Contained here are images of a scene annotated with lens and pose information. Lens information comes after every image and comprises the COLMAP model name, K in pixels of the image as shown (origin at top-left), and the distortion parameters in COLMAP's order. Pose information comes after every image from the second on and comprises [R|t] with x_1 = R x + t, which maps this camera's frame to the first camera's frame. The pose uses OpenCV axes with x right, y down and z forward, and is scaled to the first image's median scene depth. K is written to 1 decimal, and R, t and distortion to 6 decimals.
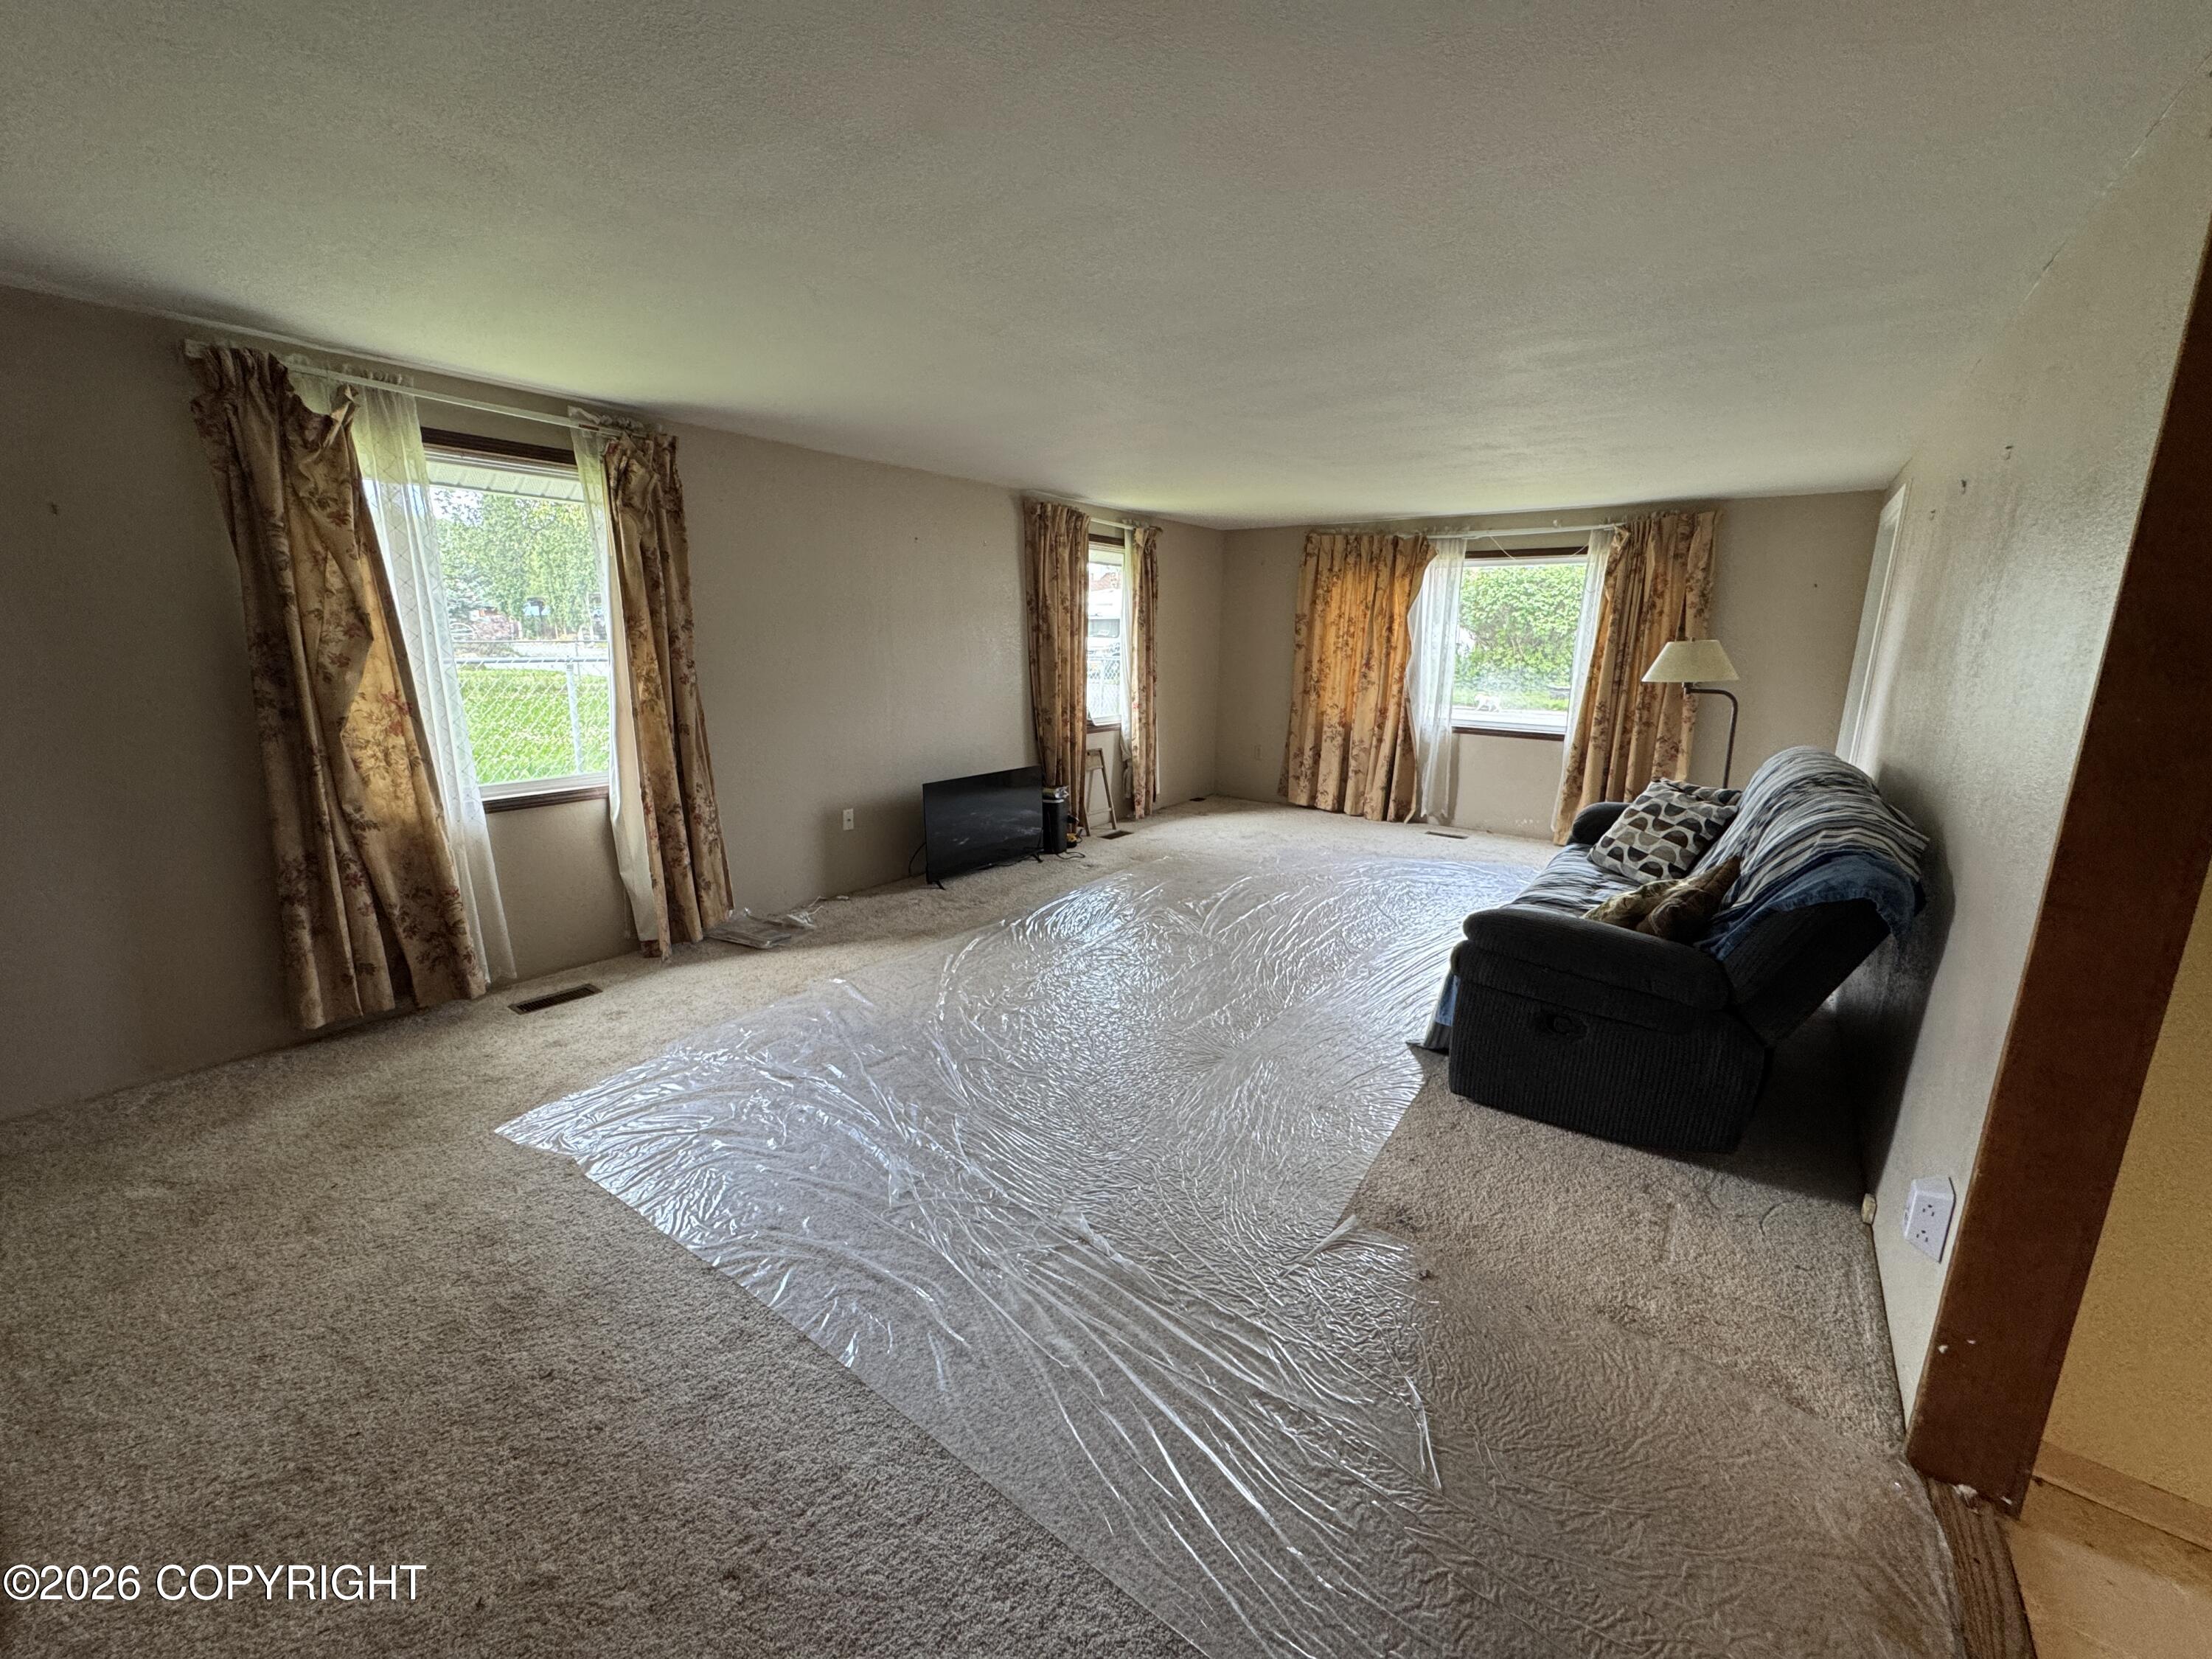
lens RADIAL K [[879.6, 0, 1103.8], [0, 879.6, 832.6], [0, 0, 1]] dist [-0.001713, 0.000112]
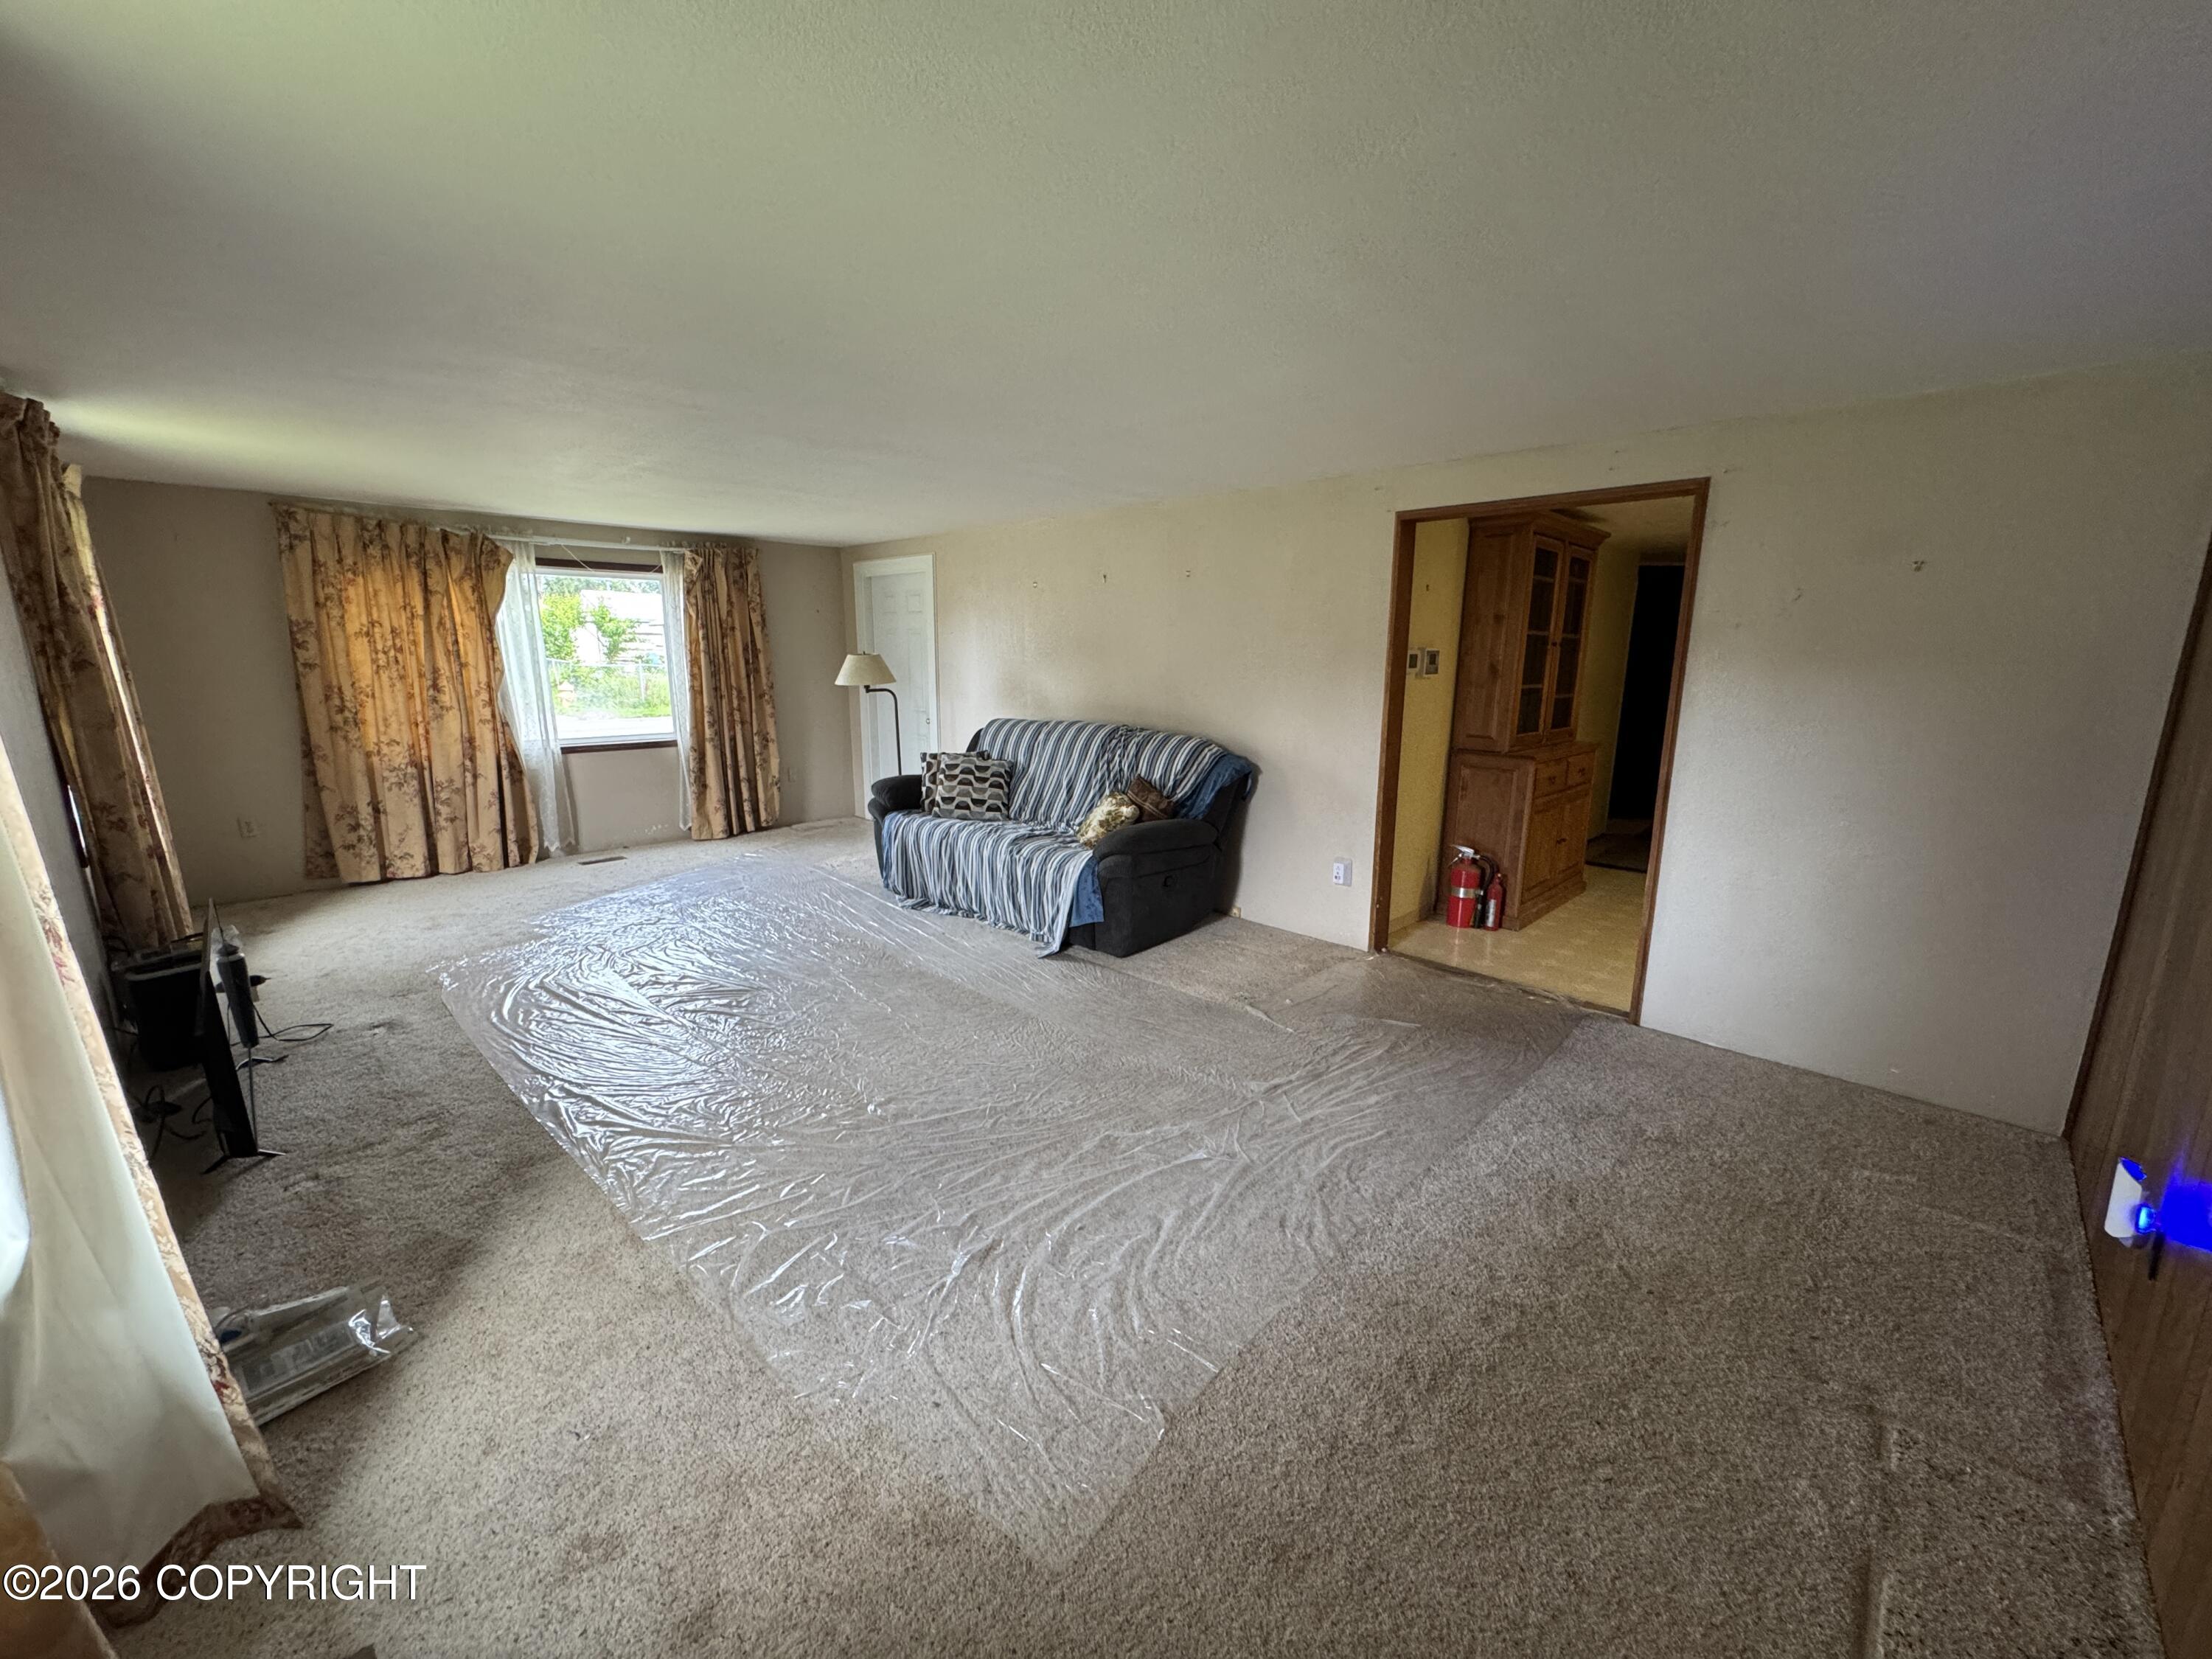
lens RADIAL K [[879.6, 0, 1104.2], [0, 879.6, 834.6], [0, 0, 1]] dist [-0.001713, 0.000112]
pose [[0.135777, -0.217882, 0.966484, -0.436059], [0.212580, 0.959205, 0.186377, -0.083393], [-0.967664, 0.180149, 0.176555, 0.302212]]
